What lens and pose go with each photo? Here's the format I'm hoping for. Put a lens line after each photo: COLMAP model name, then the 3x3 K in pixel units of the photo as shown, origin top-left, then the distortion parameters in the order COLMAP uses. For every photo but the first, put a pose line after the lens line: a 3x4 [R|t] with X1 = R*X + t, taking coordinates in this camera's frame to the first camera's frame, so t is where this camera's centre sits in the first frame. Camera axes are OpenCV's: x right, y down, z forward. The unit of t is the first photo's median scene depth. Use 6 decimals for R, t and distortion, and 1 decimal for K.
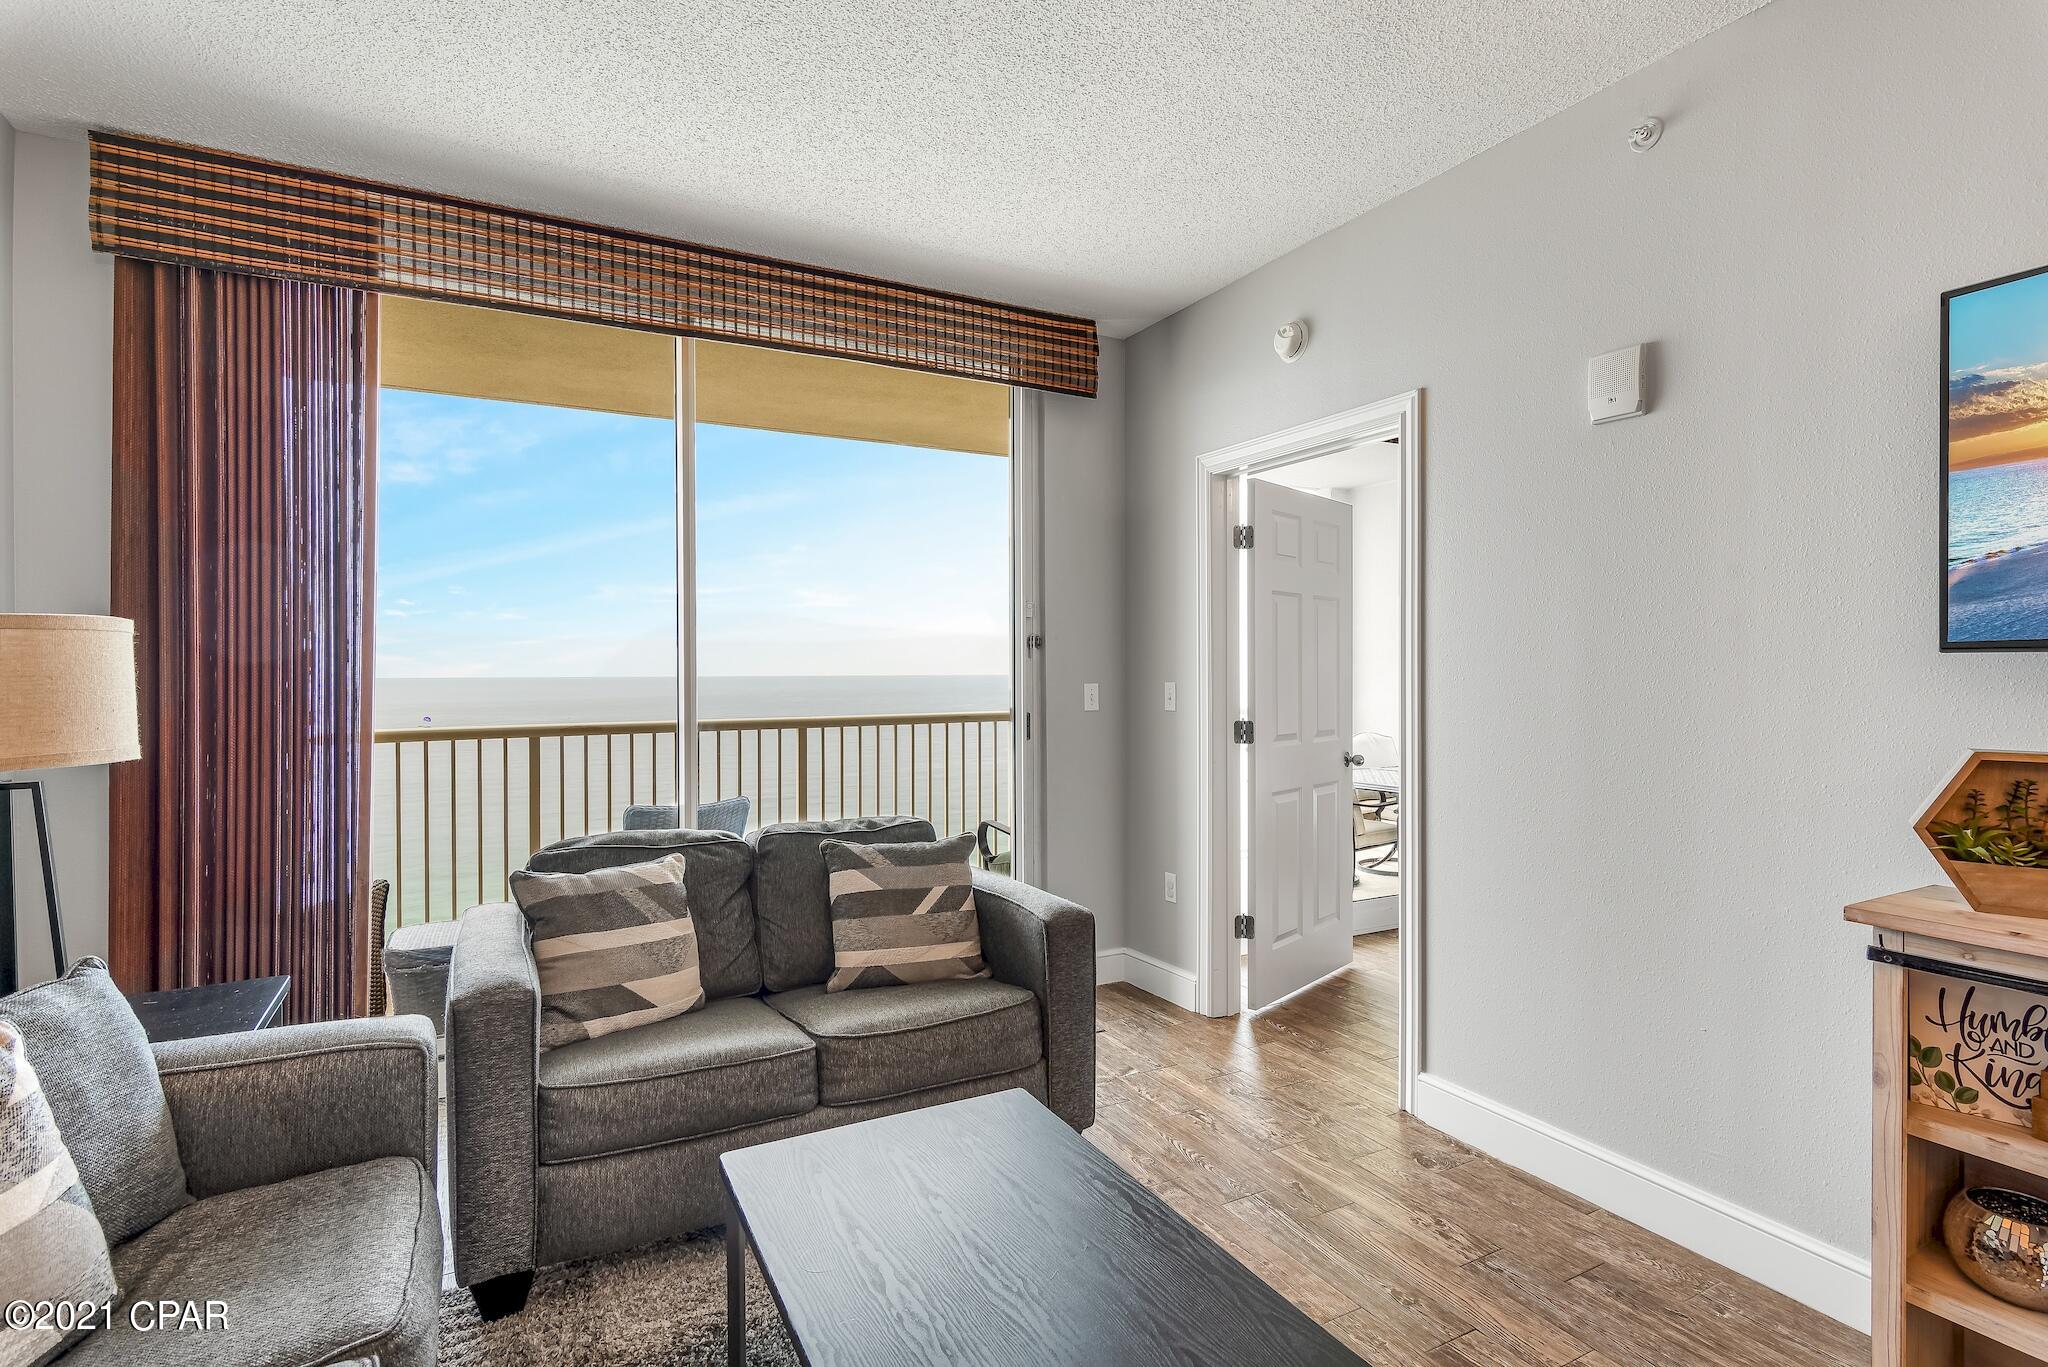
lens RADIAL K [[1008.3, 0, 1029.0], [0, 1008.3, 668.8], [0, 0, 1]] dist [0.003243, 0.000789]
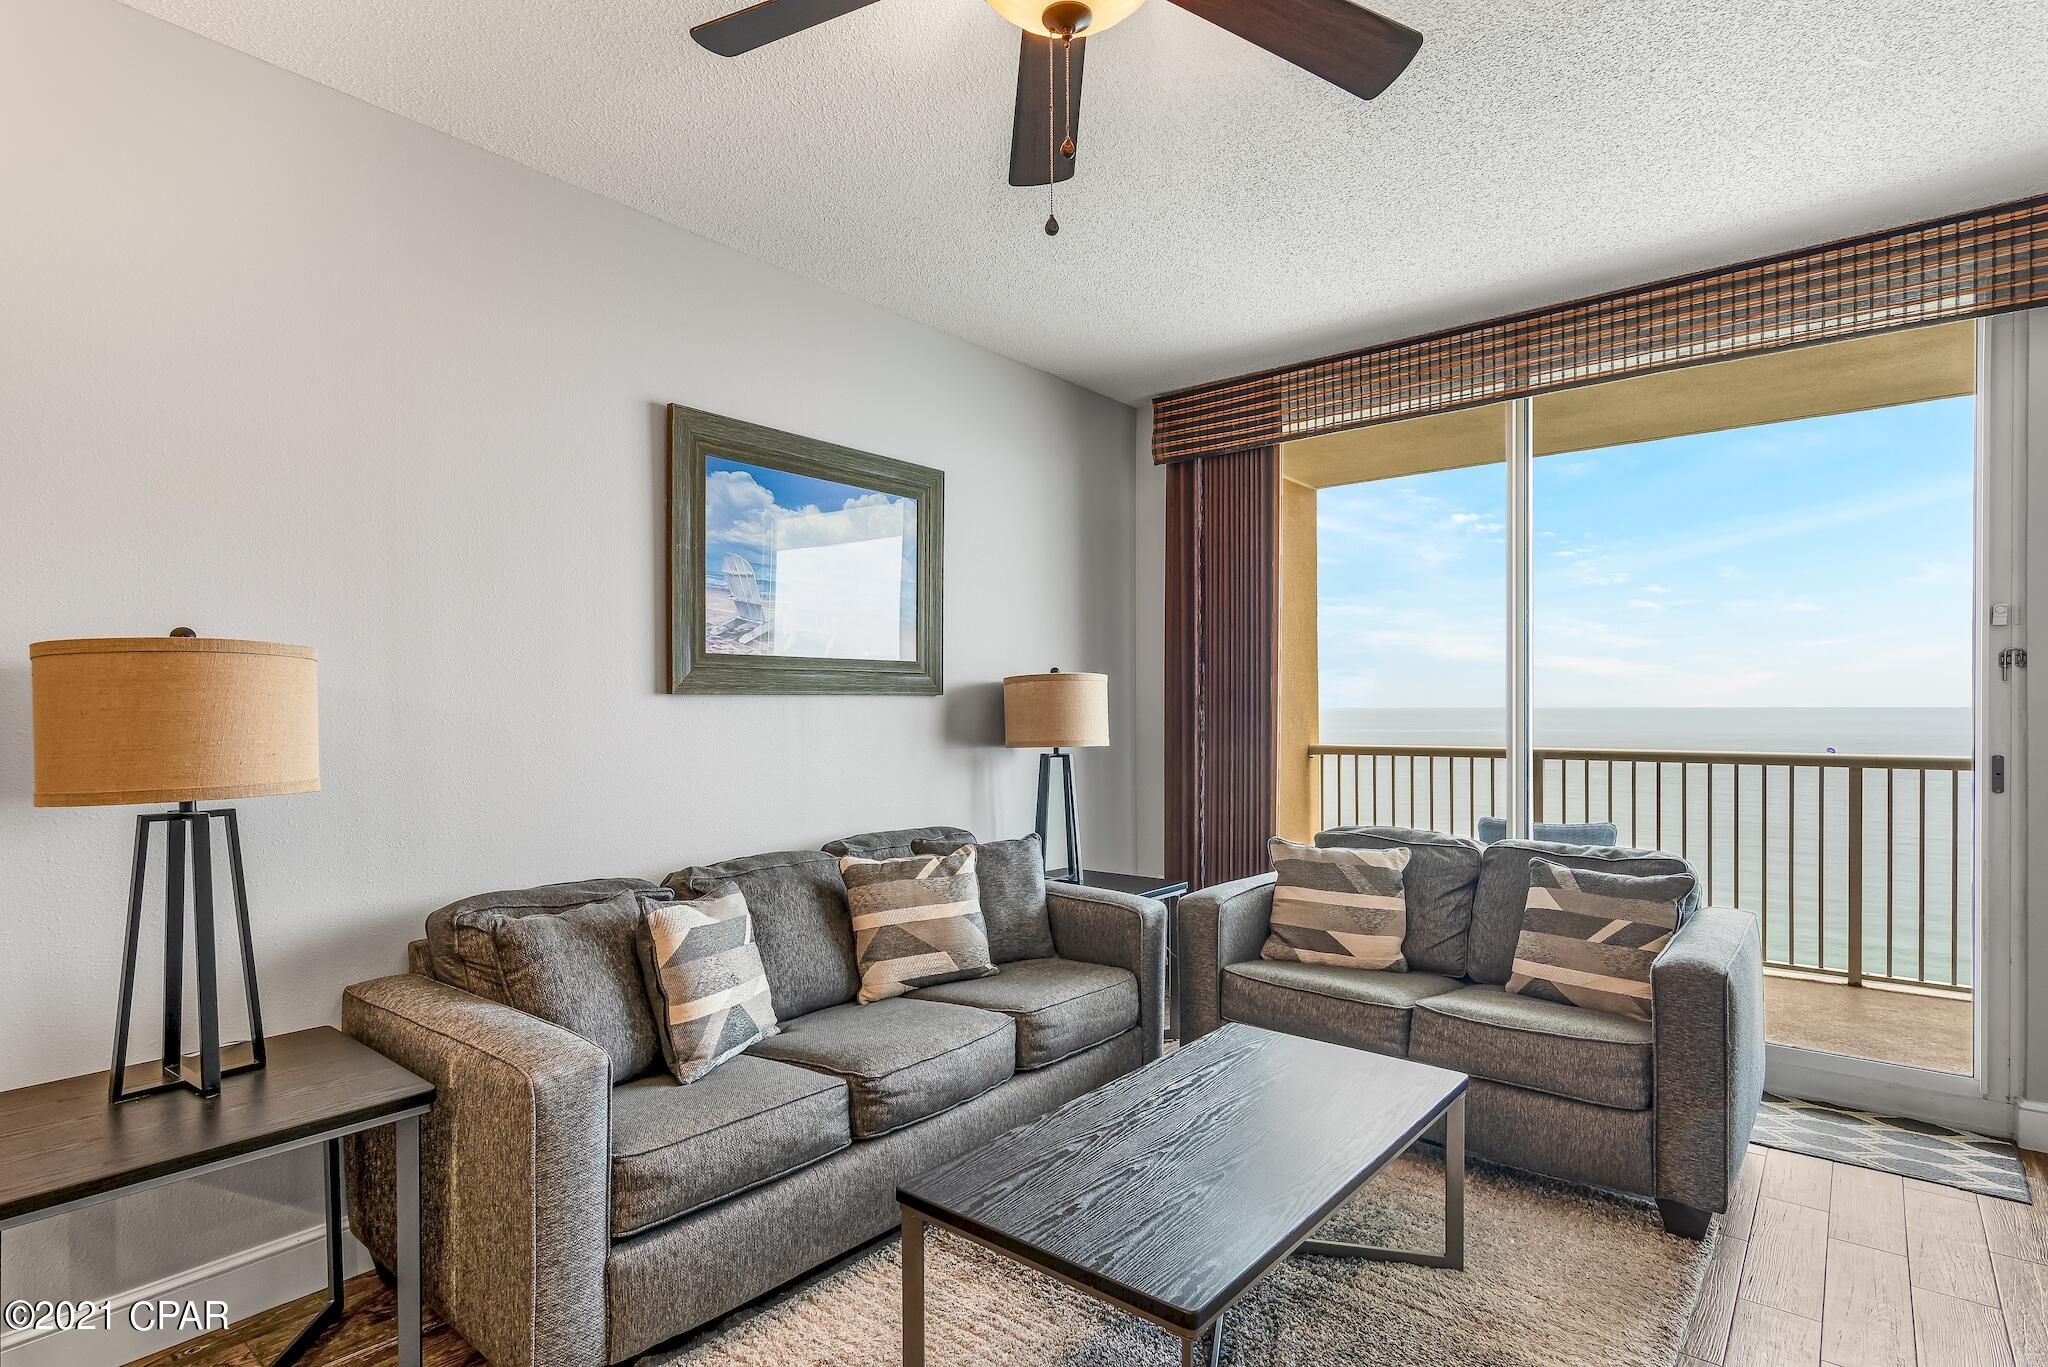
lens RADIAL K [[1021.8, 0, 1020.0], [0, 1021.8, 713.0], [0, 0, 1]] dist [0.000689, 0.001090]
pose [[0.374030, 0.010515, -0.927357, 0.610001], [0.003882, 0.999909, 0.012903, 0.000325], [0.927409, -0.008427, 0.373955, 0.091393]]
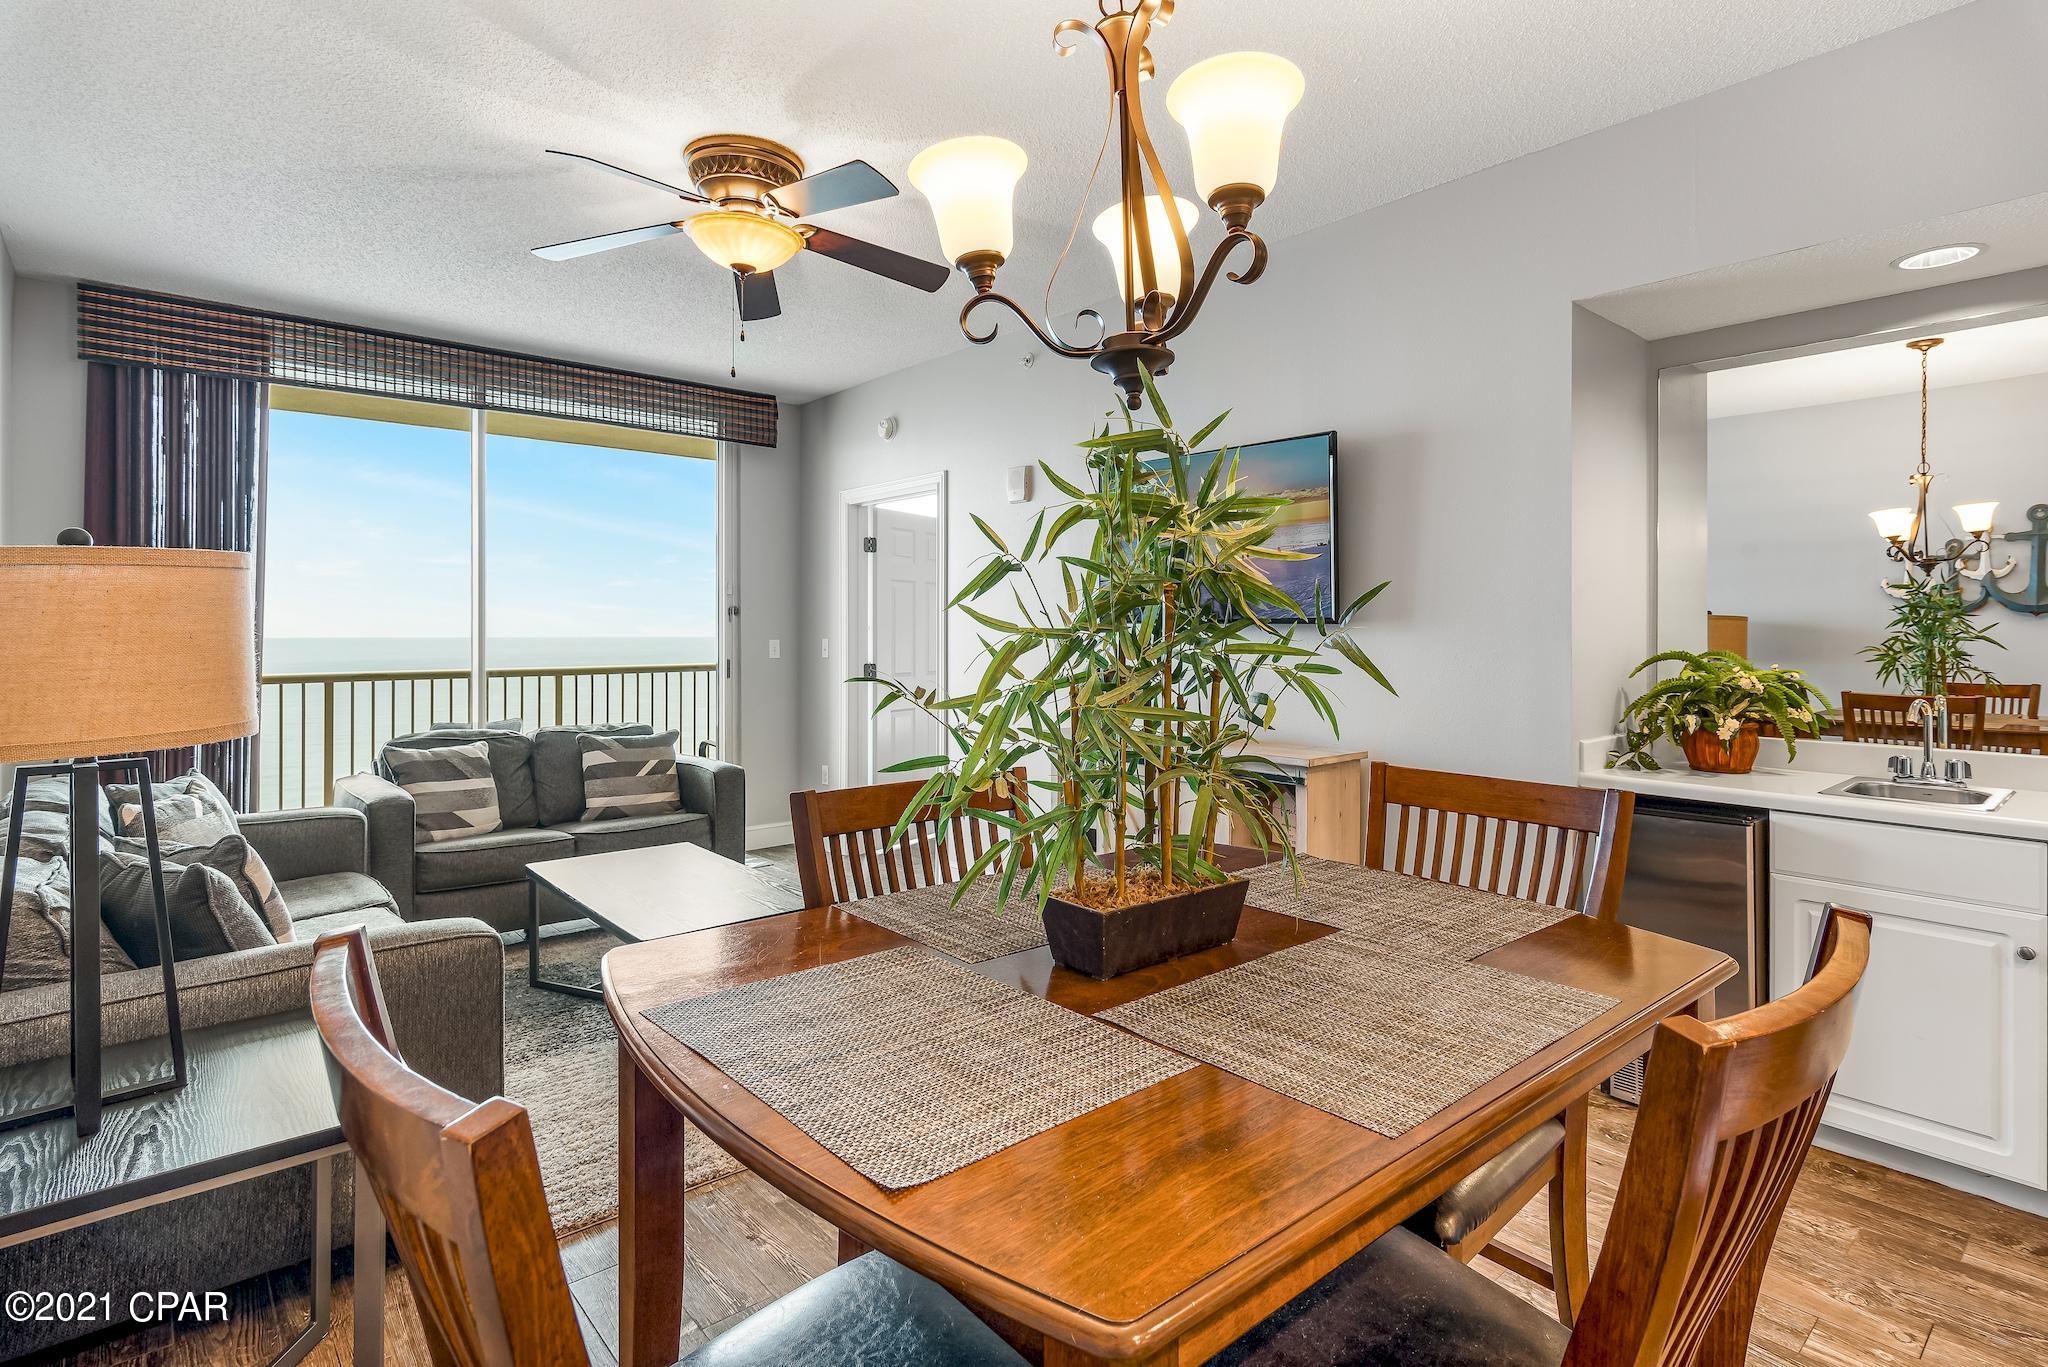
lens RADIAL K [[1012.6, 0, 1024.2], [0, 1012.6, 628.6], [0, 0, 1]] dist [0.002234, 0.000799]
pose [[0.977137, 0.003481, 0.212583, 0.153258], [-0.003079, 0.999993, -0.002224, 0.001108], [-0.212589, 0.001519, 0.977140, -0.765110]]
